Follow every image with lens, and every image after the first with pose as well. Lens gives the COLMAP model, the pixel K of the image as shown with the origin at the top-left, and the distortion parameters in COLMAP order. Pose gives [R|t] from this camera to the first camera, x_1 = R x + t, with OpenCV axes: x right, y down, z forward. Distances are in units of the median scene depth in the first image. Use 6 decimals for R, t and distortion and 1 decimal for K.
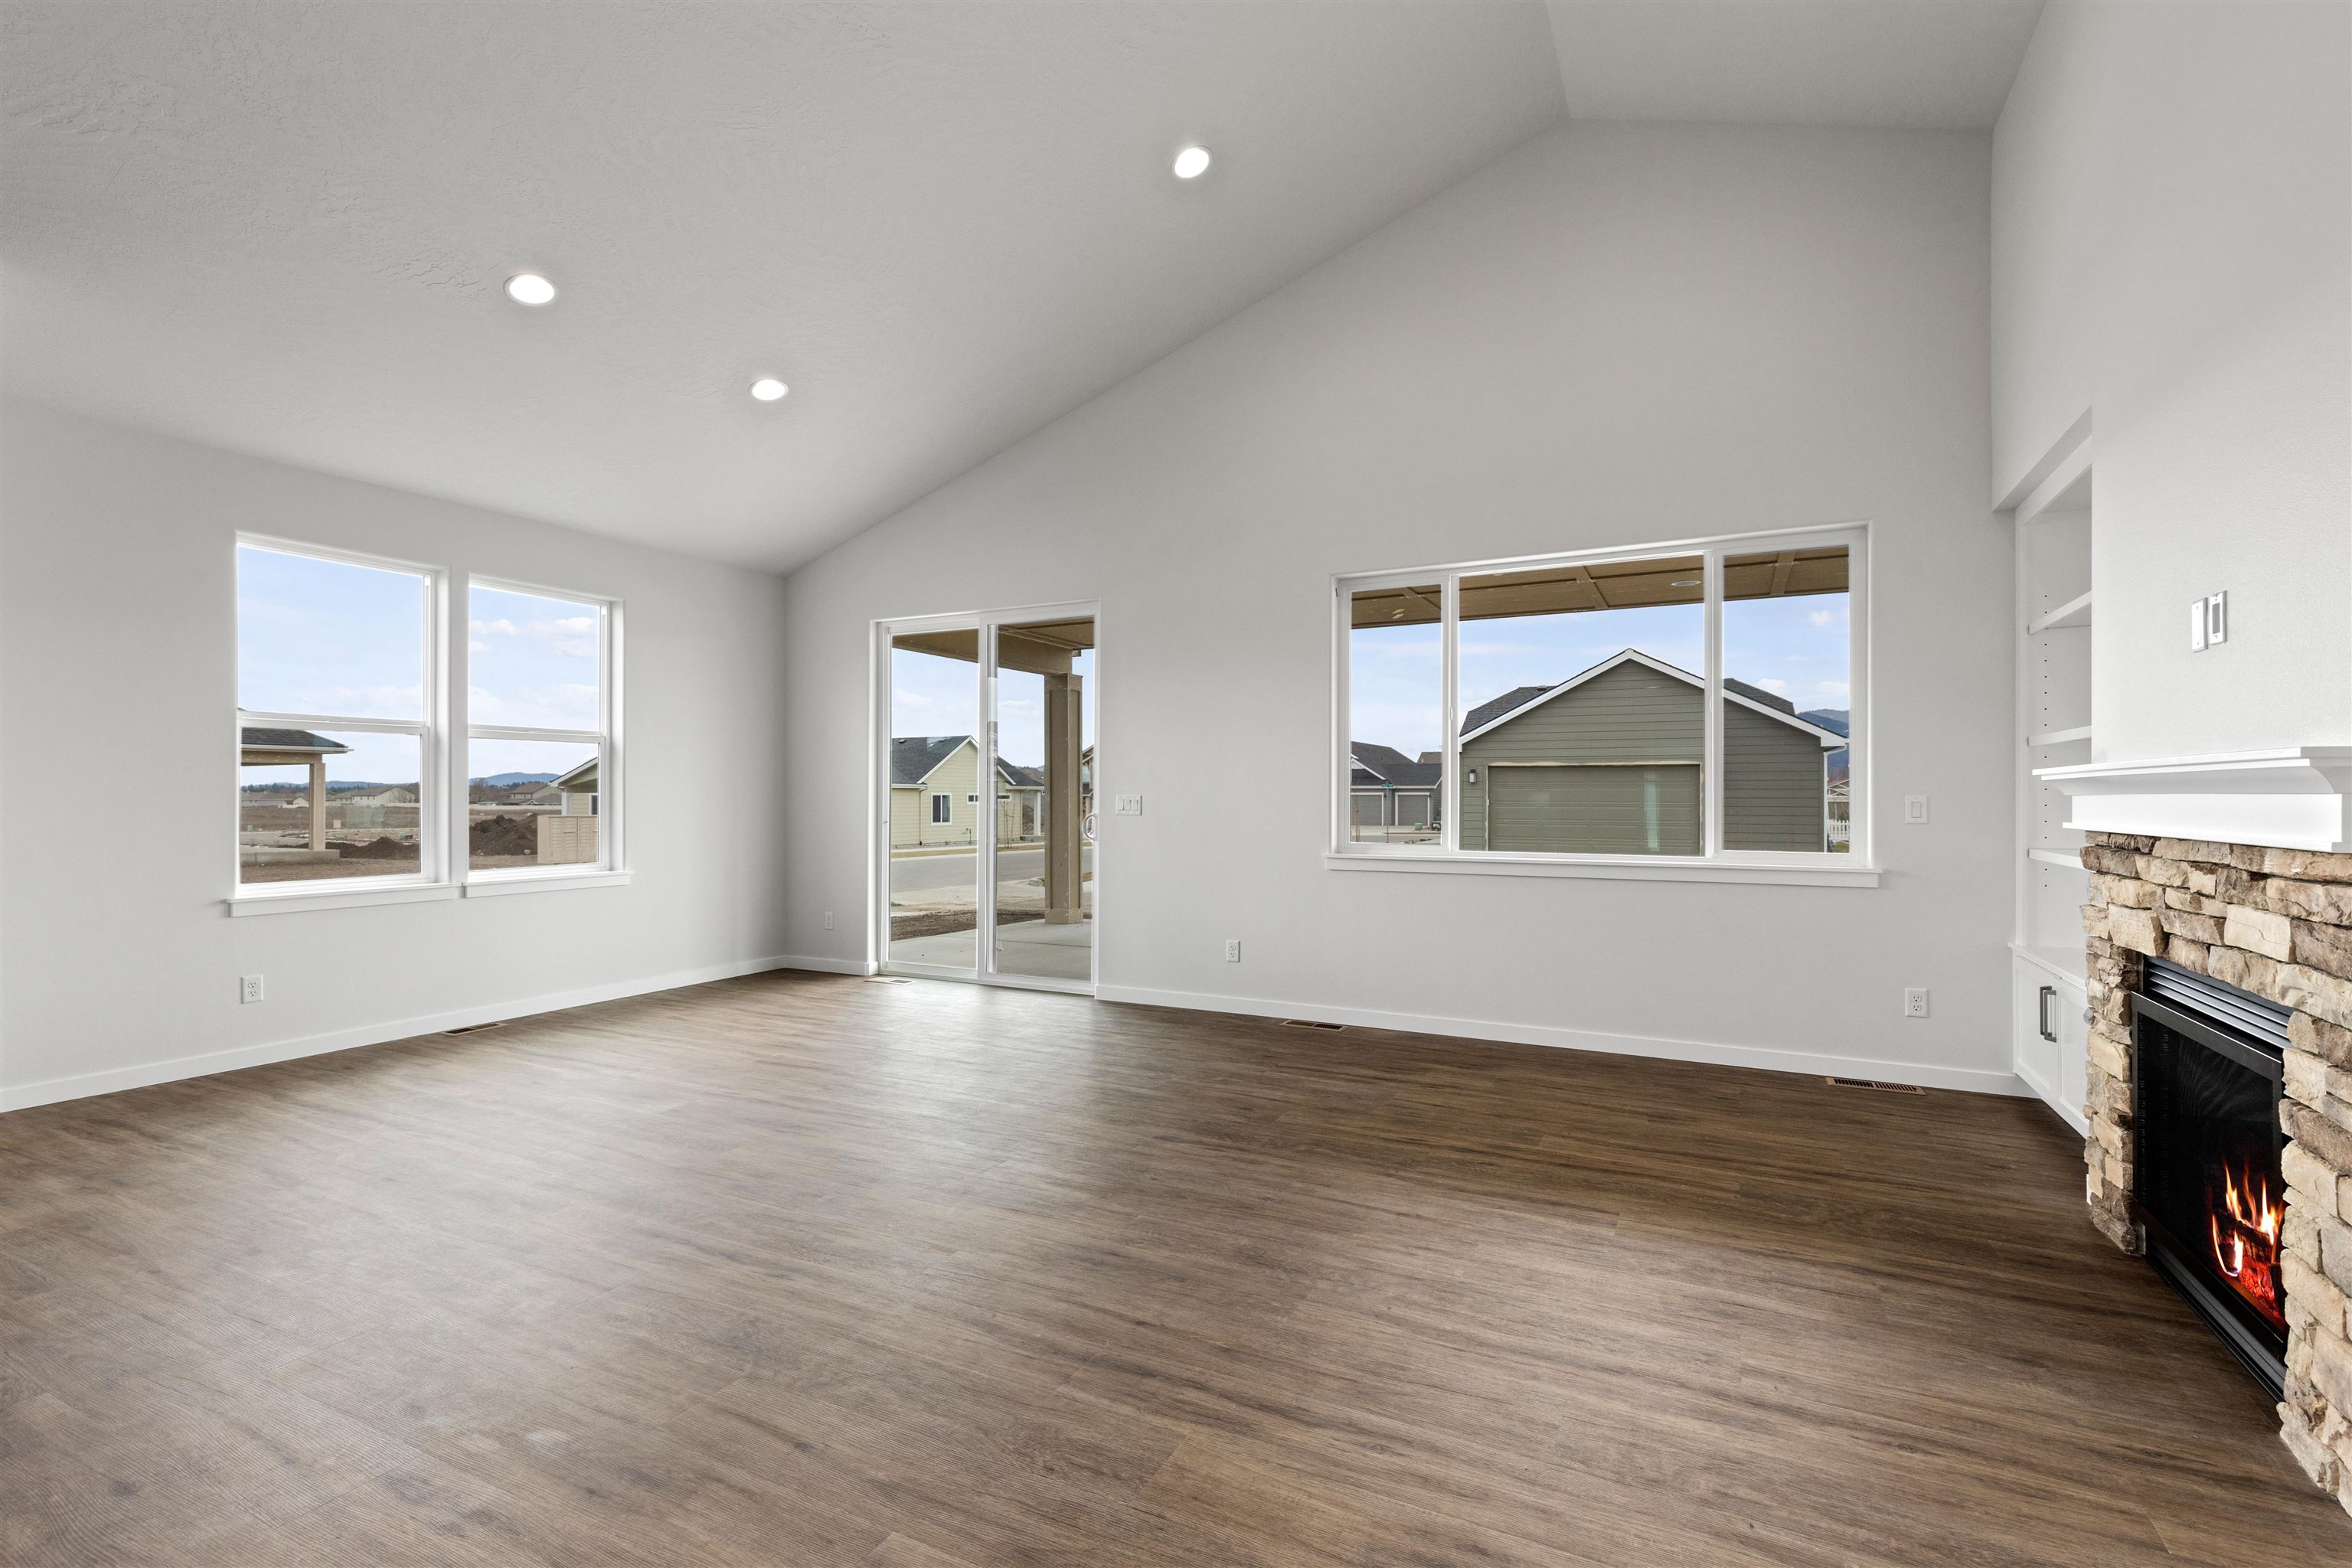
lens RADIAL K [[1065.2, 0, 1166.6], [0, 1065.2, 783.9], [0, 0, 1]] dist [0.012028, -0.000064]
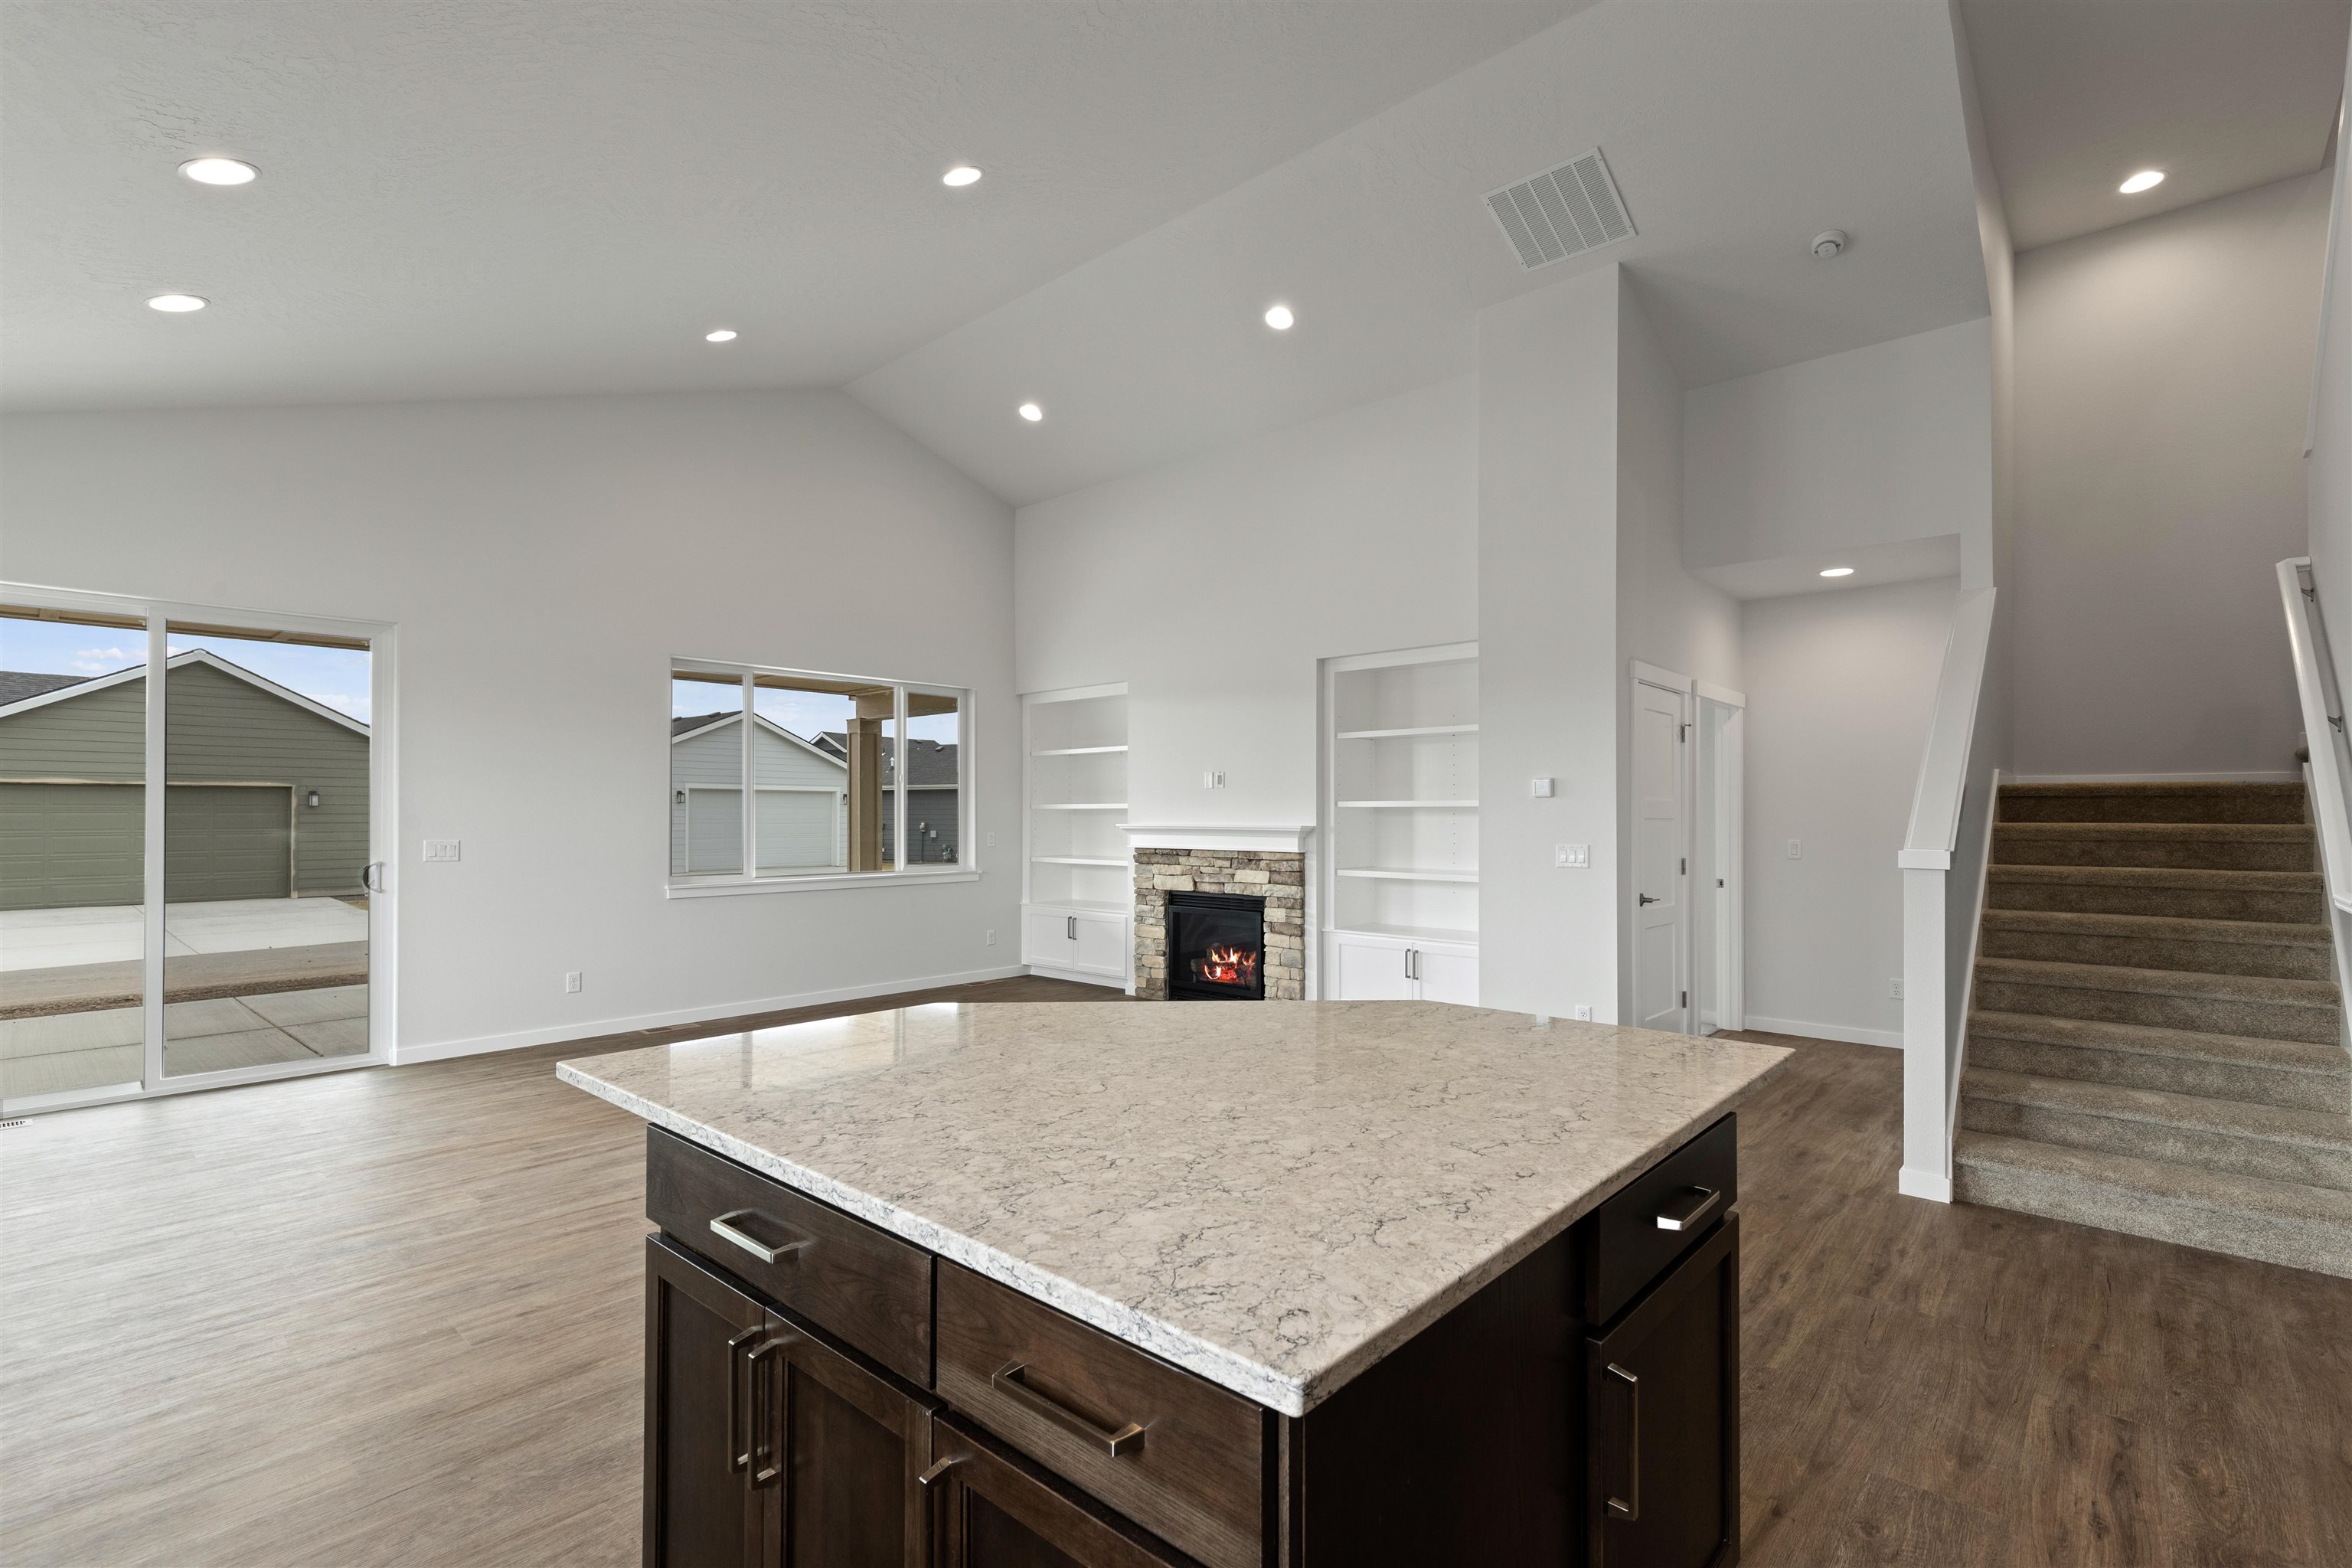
lens RADIAL K [[1065.2, 0, 1172.5], [0, 1065.2, 807.7], [0, 0, 1]] dist [0.012028, -0.000064]
pose [[0.258286, 0.005444, 0.966053, -1.183462], [-0.010689, 0.999939, -0.002777, -0.034922], [-0.966009, -0.009609, 0.258329, 0.189673]]
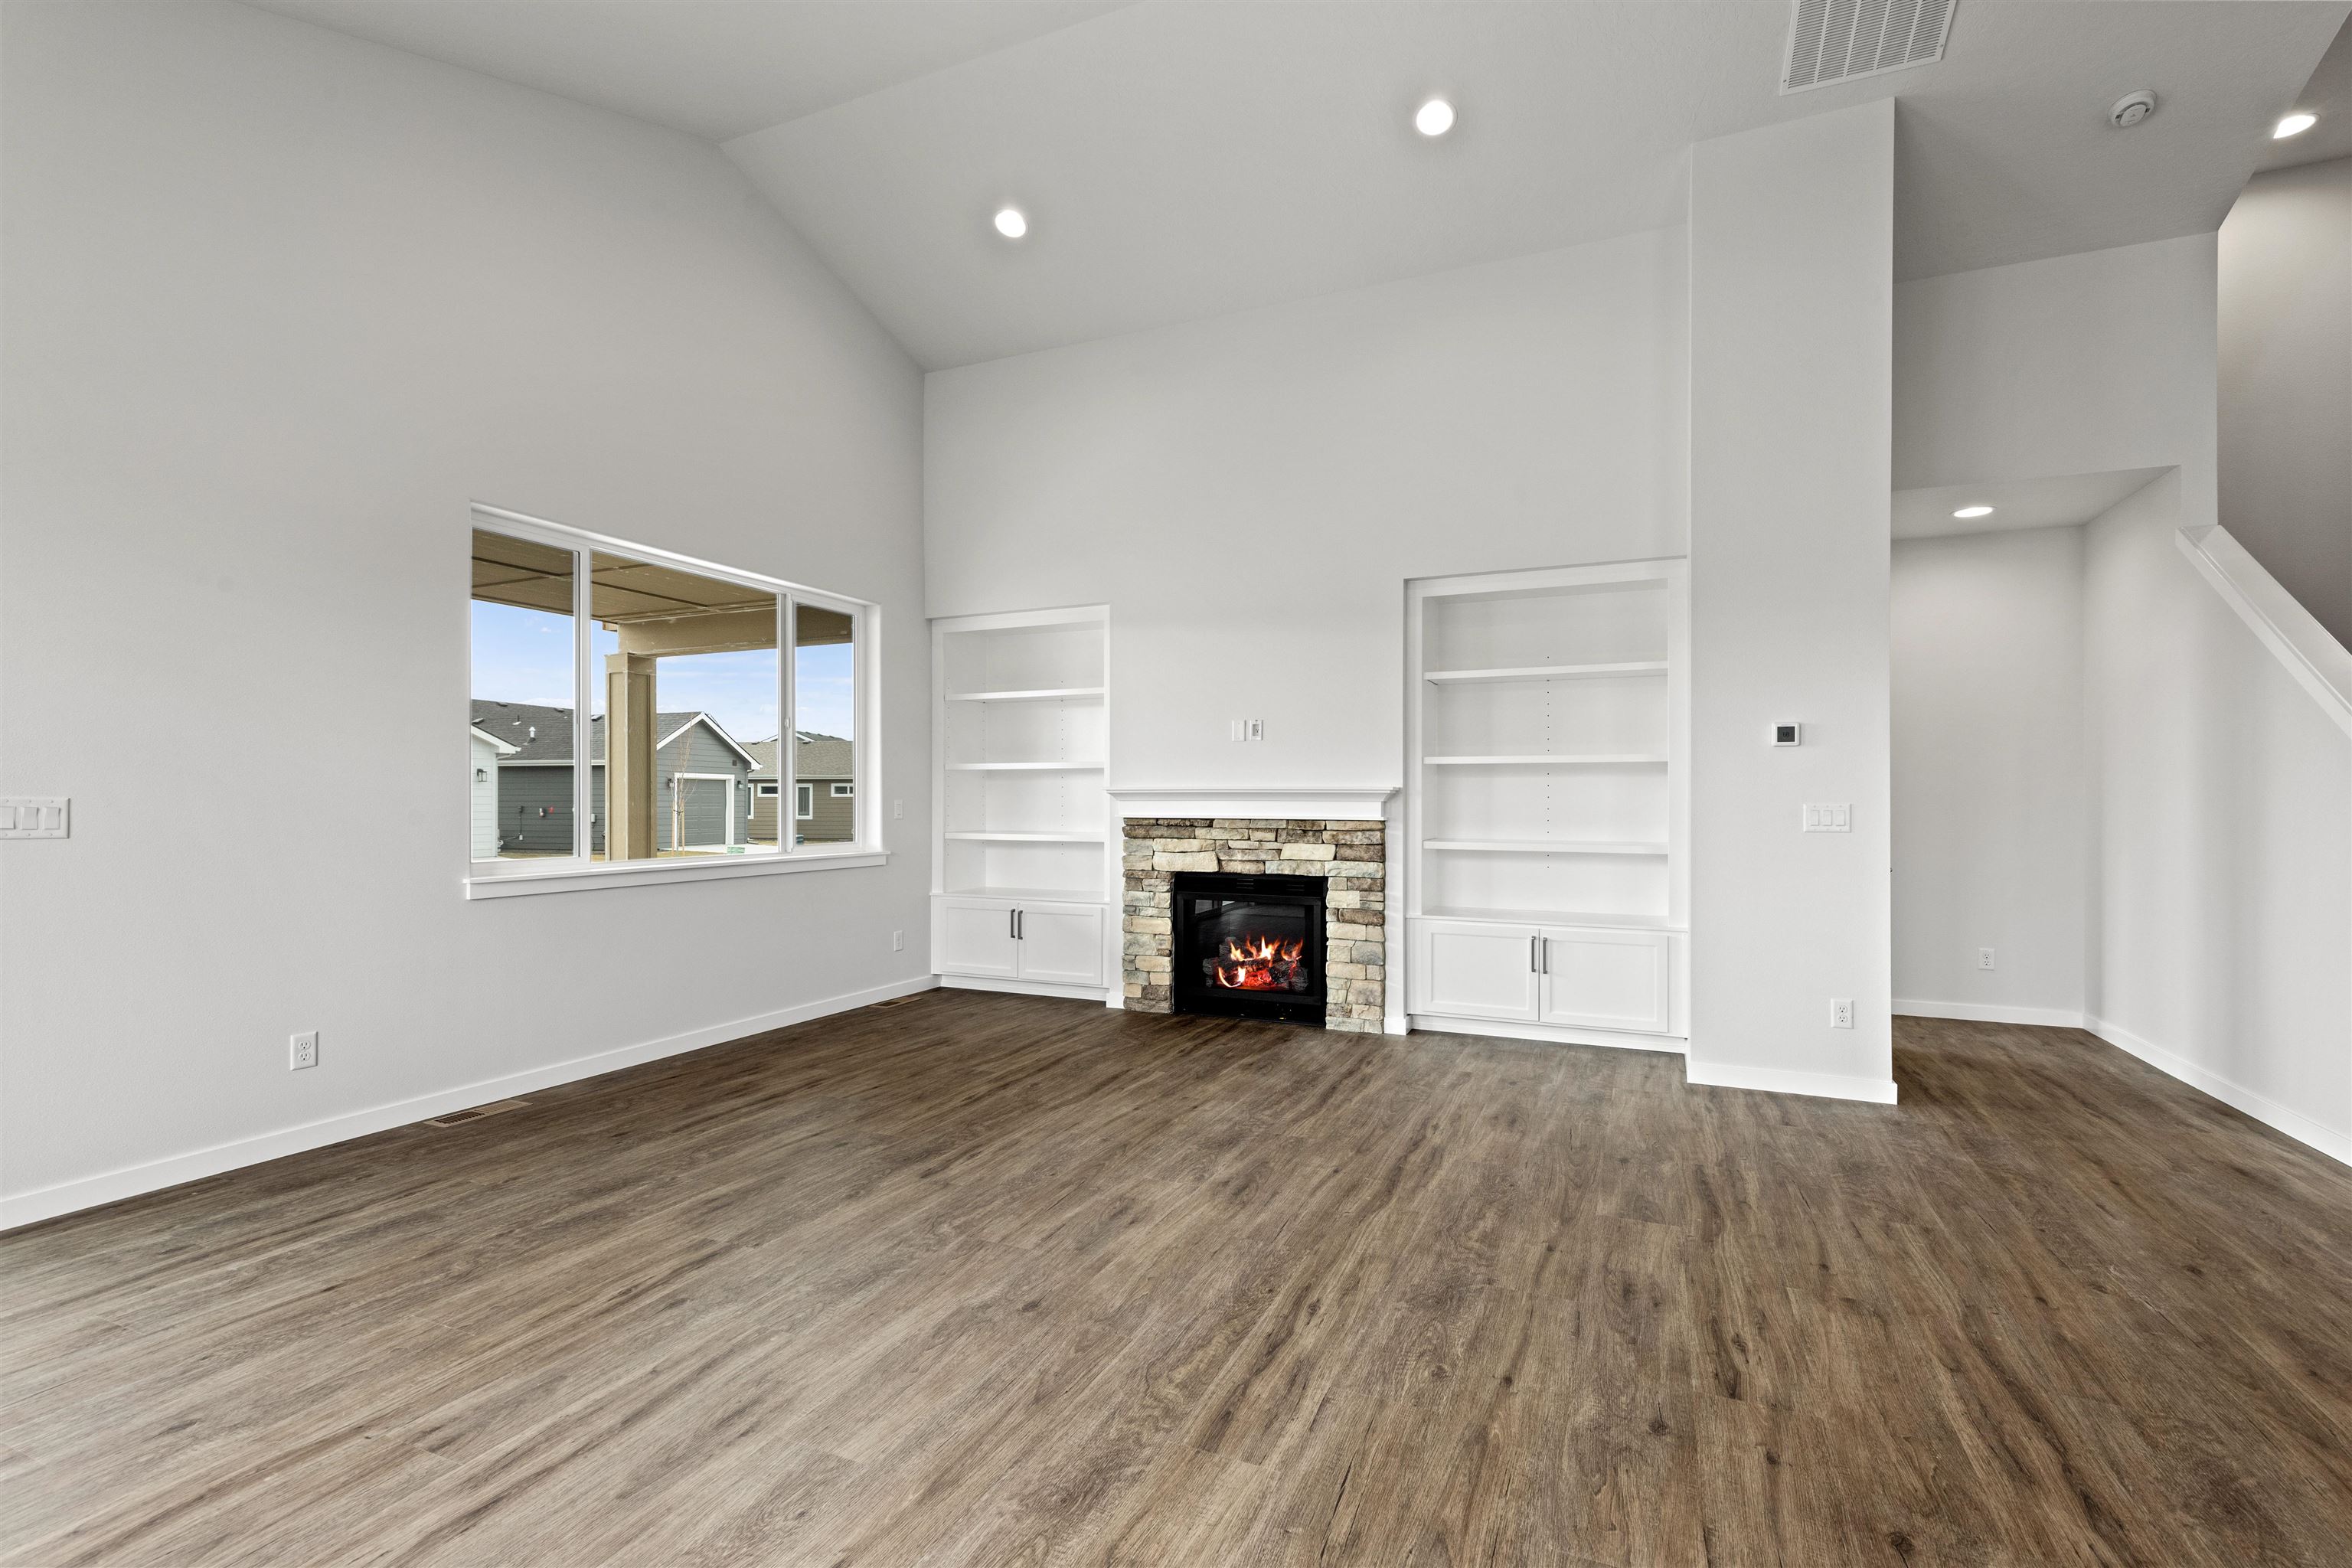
lens RADIAL K [[1065.2, 0, 1175.4], [0, 1065.2, 790.8], [0, 0, 1]] dist [0.012028, -0.000064]
pose [[-0.055618, 0.007890, 0.998421, -0.837643], [-0.013998, 0.999864, -0.008681, 0.006460], [-0.998354, -0.014458, -0.055500, 0.756650]]
